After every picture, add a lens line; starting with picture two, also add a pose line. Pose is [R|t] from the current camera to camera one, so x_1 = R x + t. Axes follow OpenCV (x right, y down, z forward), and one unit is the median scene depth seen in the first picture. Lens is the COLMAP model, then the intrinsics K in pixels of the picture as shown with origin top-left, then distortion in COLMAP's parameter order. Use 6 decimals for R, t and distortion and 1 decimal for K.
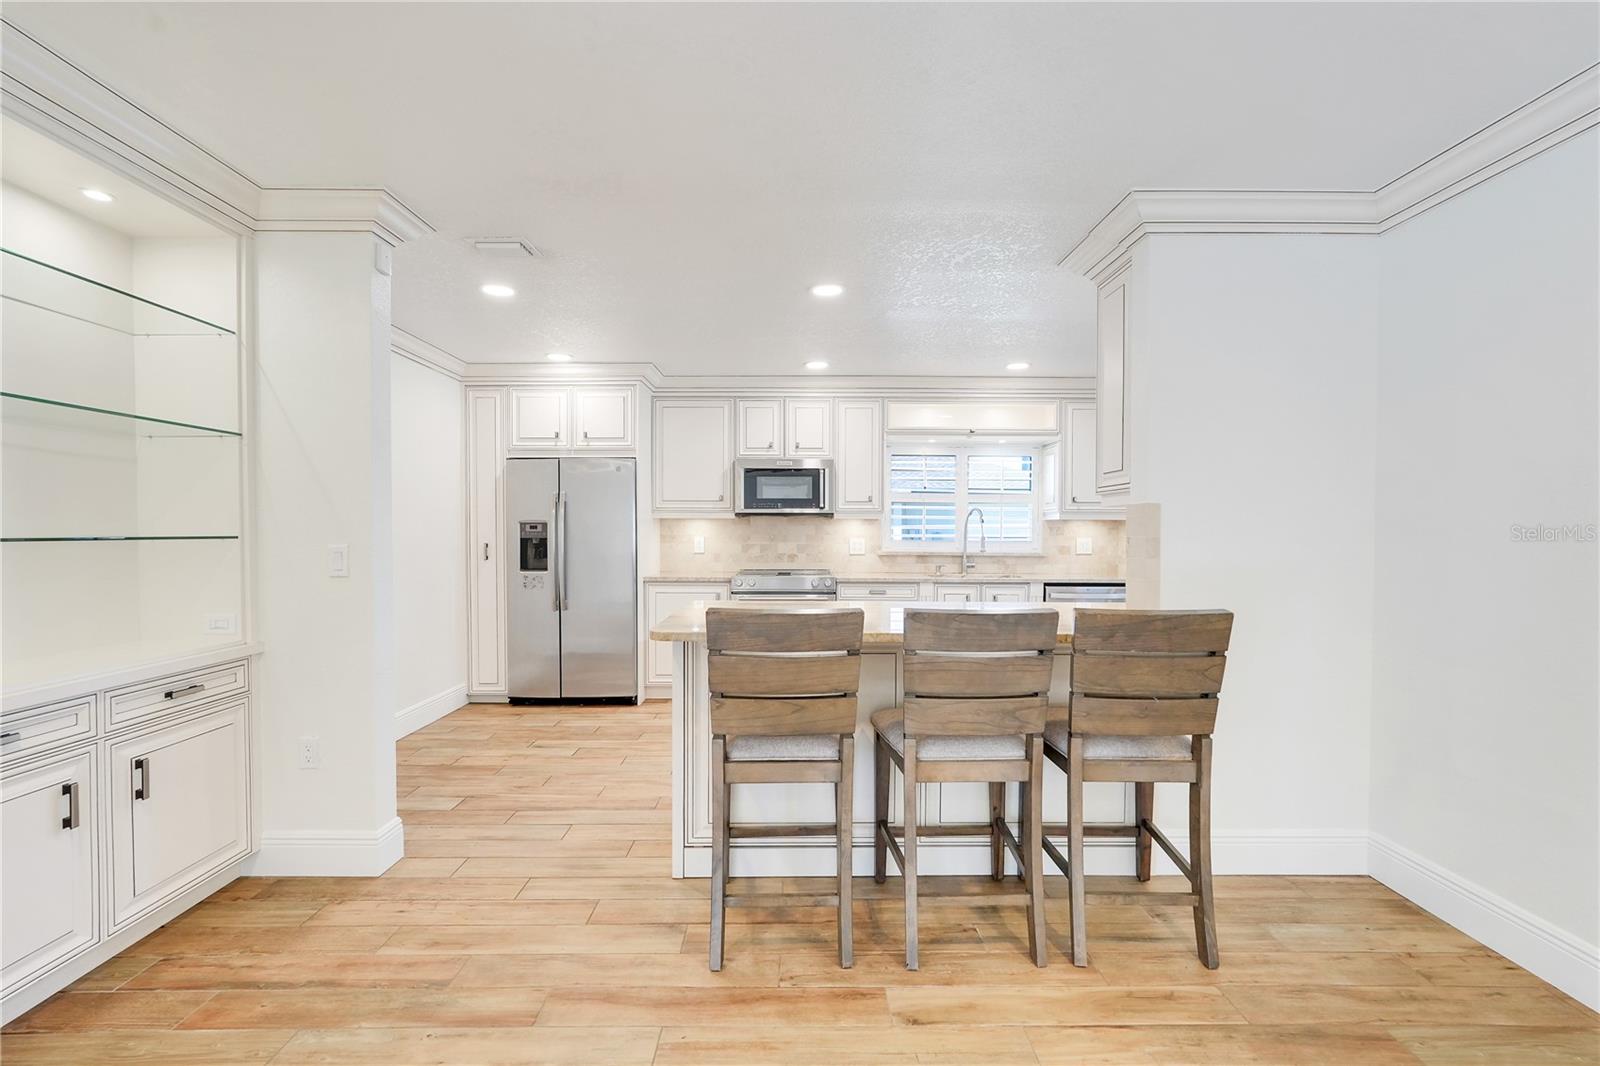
lens RADIAL K [[707.2, 0, 801.6], [0, 707.2, 542.3], [0, 0, 1]] dist [-0.010929, 0.005024]
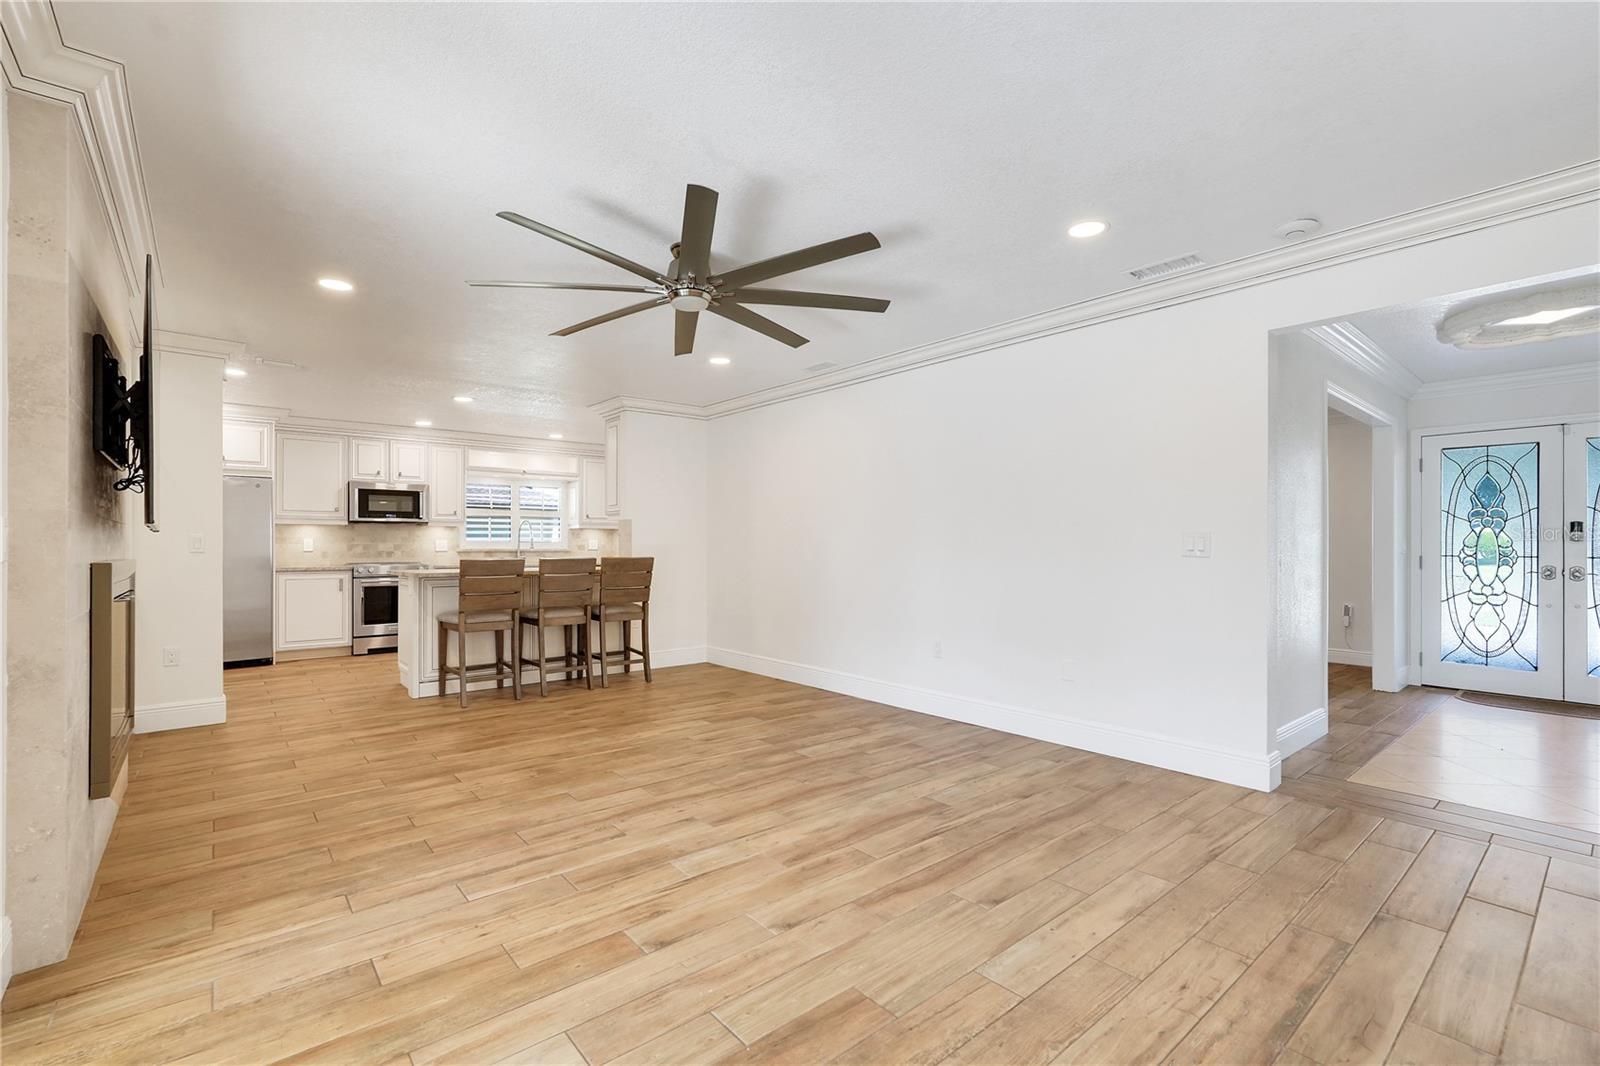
lens RADIAL K [[707.2, 0, 797.7], [0, 707.2, 544.9], [0, 0, 1]] dist [-0.010929, 0.005024]
pose [[0.774757, -0.001883, 0.632256, -0.304280], [0.013019, 0.999831, -0.012976, 0.036583], [-0.632125, 0.018284, 0.774651, -0.643624]]
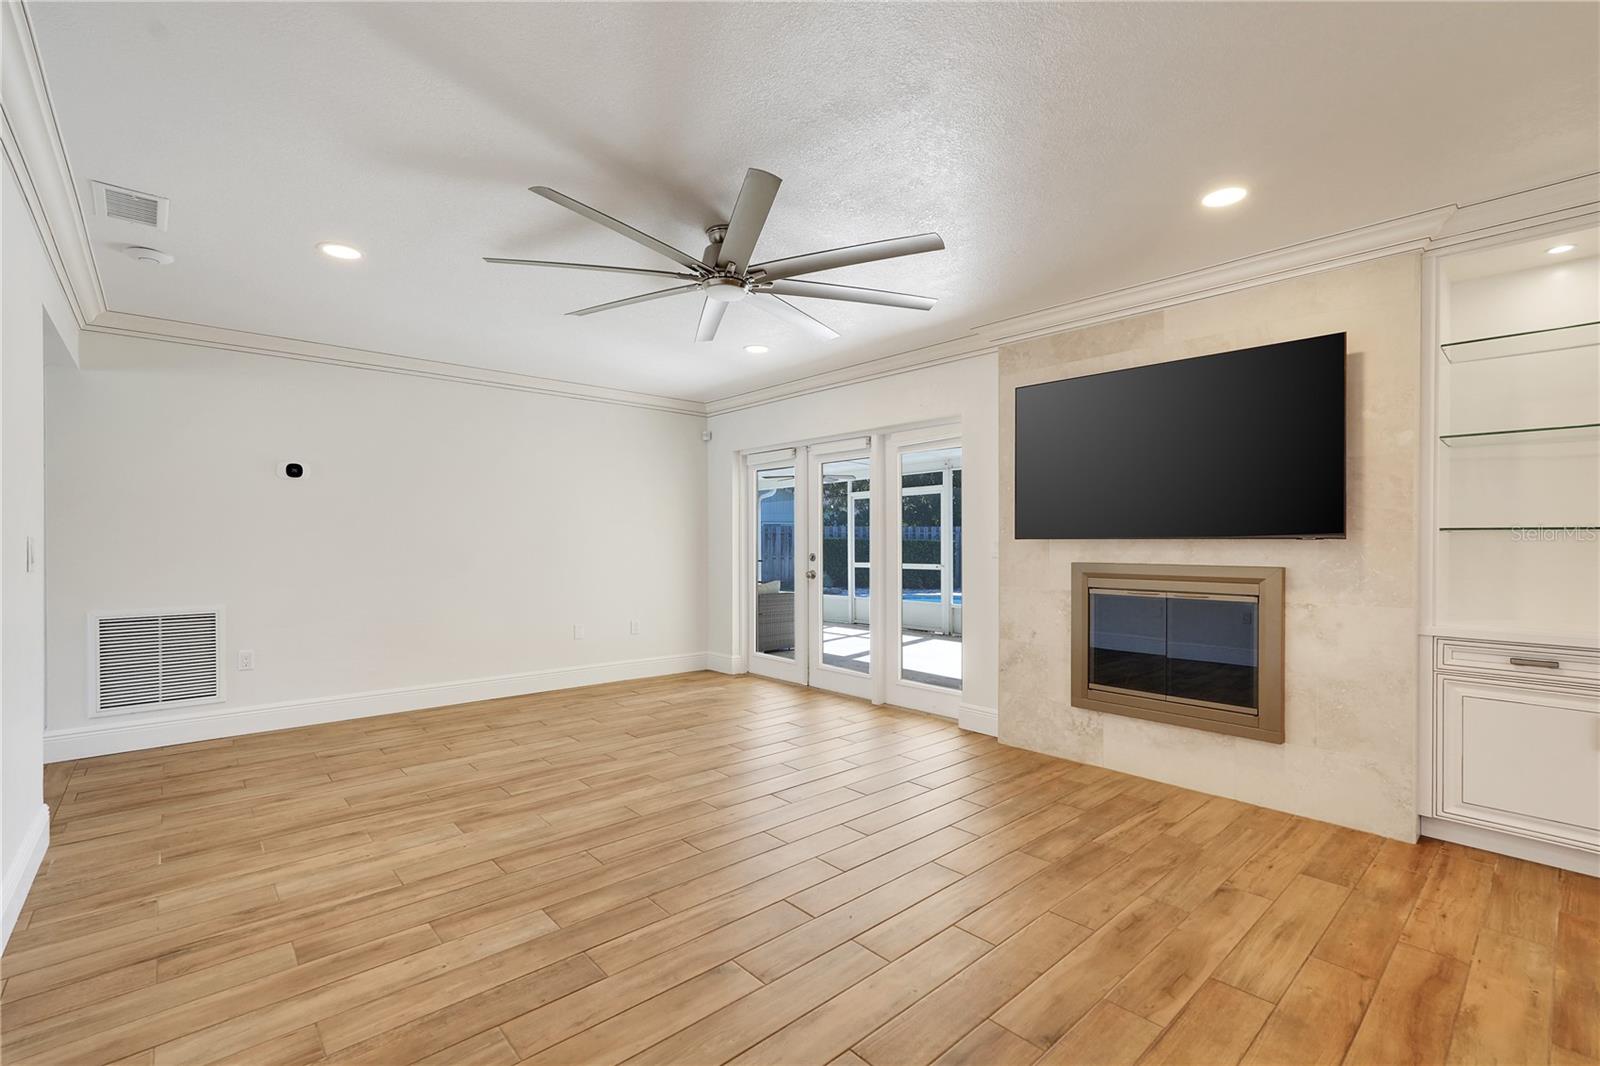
lens RADIAL K [[707.2, 0, 798.5], [0, 707.2, 538.7], [0, 0, 1]] dist [-0.010929, 0.005024]
pose [[-0.754383, -0.004496, -0.656419, 0.346918], [-0.013968, 0.999860, 0.009204, 0.009008], [0.656286, 0.016112, -0.754340, 0.368203]]
